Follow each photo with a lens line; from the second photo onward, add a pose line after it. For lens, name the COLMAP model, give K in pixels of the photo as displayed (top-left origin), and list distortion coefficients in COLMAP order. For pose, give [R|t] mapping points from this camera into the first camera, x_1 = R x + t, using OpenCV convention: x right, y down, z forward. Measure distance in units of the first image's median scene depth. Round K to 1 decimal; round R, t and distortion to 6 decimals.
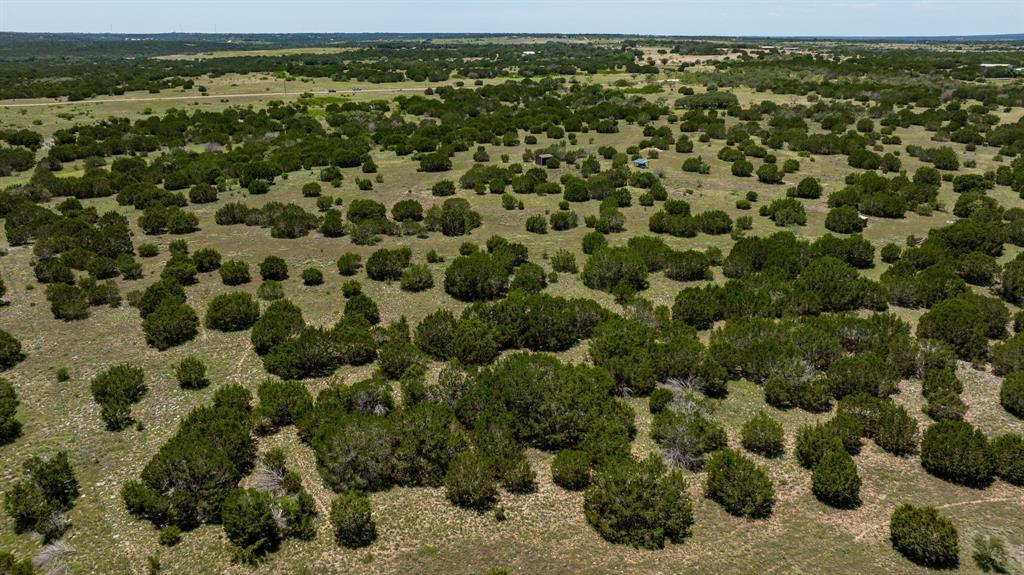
lens RADIAL K [[721.4, 0, 512.0], [0, 721.4, 287.5], [0, 0, 1]] dist [-0.052263, 0.056498]
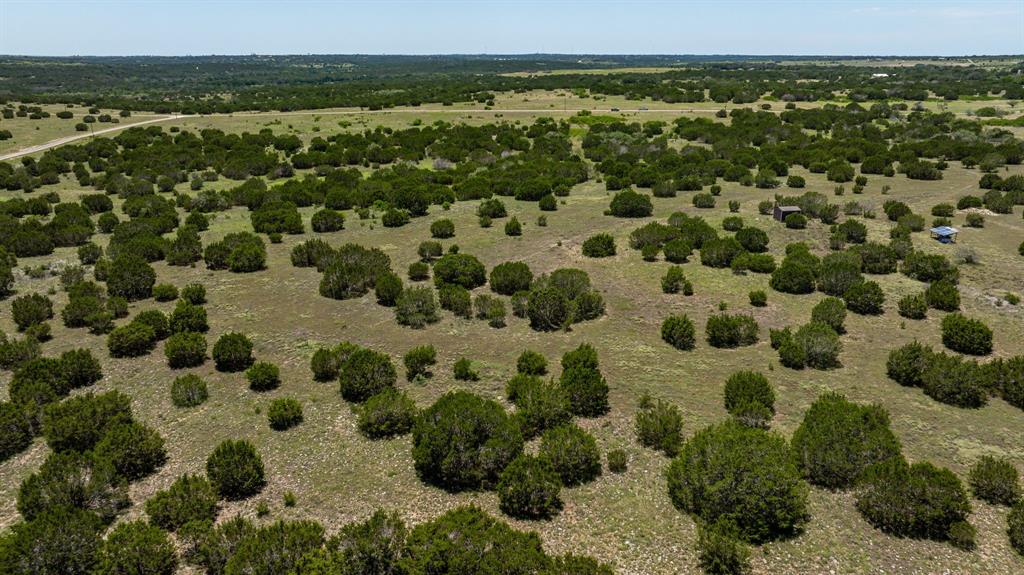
lens RADIAL K [[721.4, 0, 512.0], [0, 721.4, 287.5], [0, 0, 1]] dist [-0.052263, 0.056498]
pose [[0.896816, 0.133069, -0.421917, 0.127622], [-0.144910, 0.989437, 0.004042, -0.085969], [0.417998, 0.057515, 0.906625, 0.321692]]
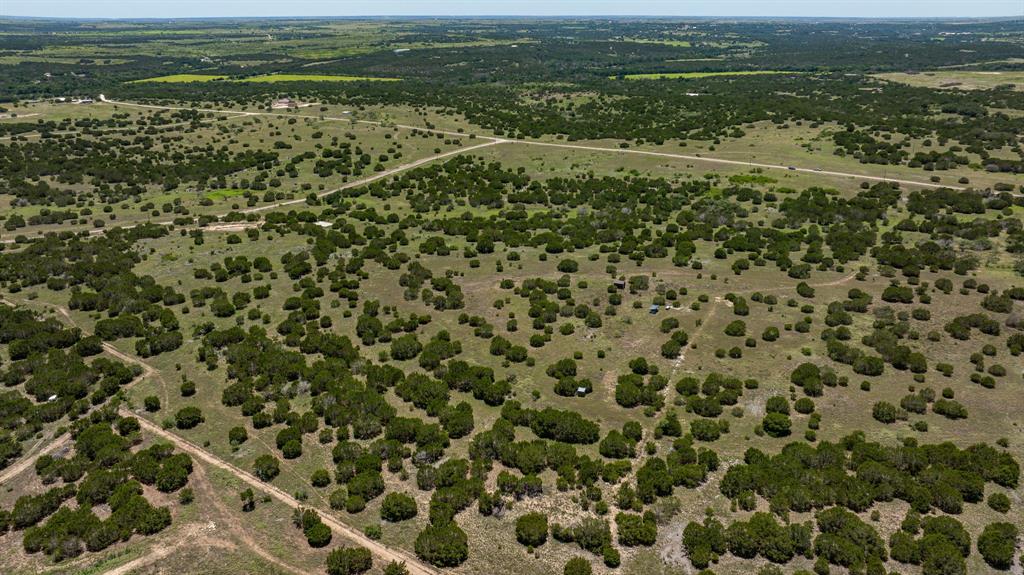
lens RADIAL K [[721.4, 0, 512.0], [0, 721.4, 287.5], [0, 0, 1]] dist [-0.052263, 0.056498]
pose [[0.513500, 0.303561, -0.802601, 1.298952], [-0.284306, 0.942692, 0.174650, -0.431224], [0.809622, 0.138502, 0.570376, 0.010336]]
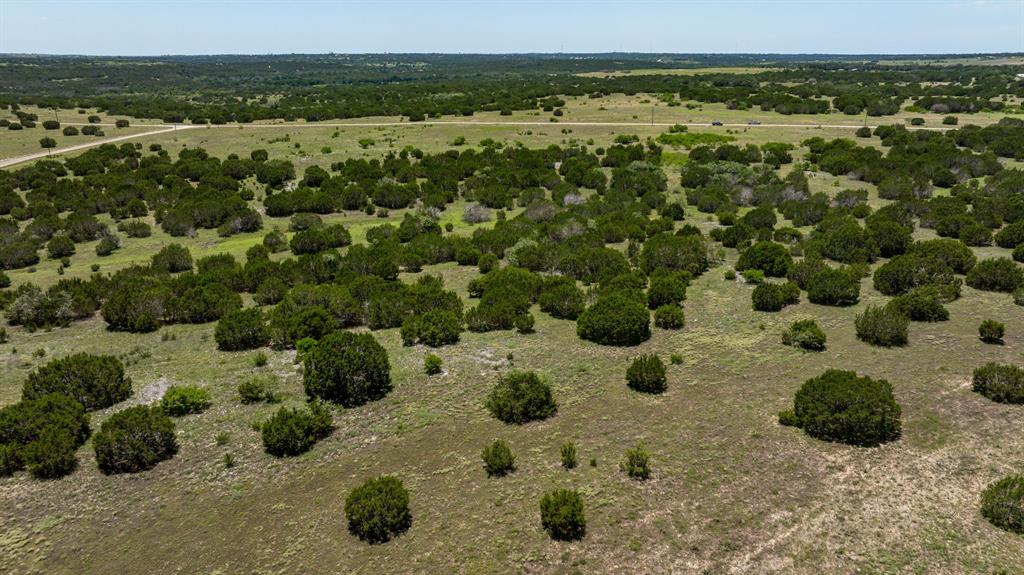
lens RADIAL K [[721.4, 0, 512.0], [0, 721.4, 287.5], [0, 0, 1]] dist [-0.052263, 0.056498]
pose [[0.847301, 0.159830, -0.506493, -0.092879], [-0.173219, 0.984661, 0.020948, -0.240054], [0.502072, 0.069985, 0.861989, 0.757630]]
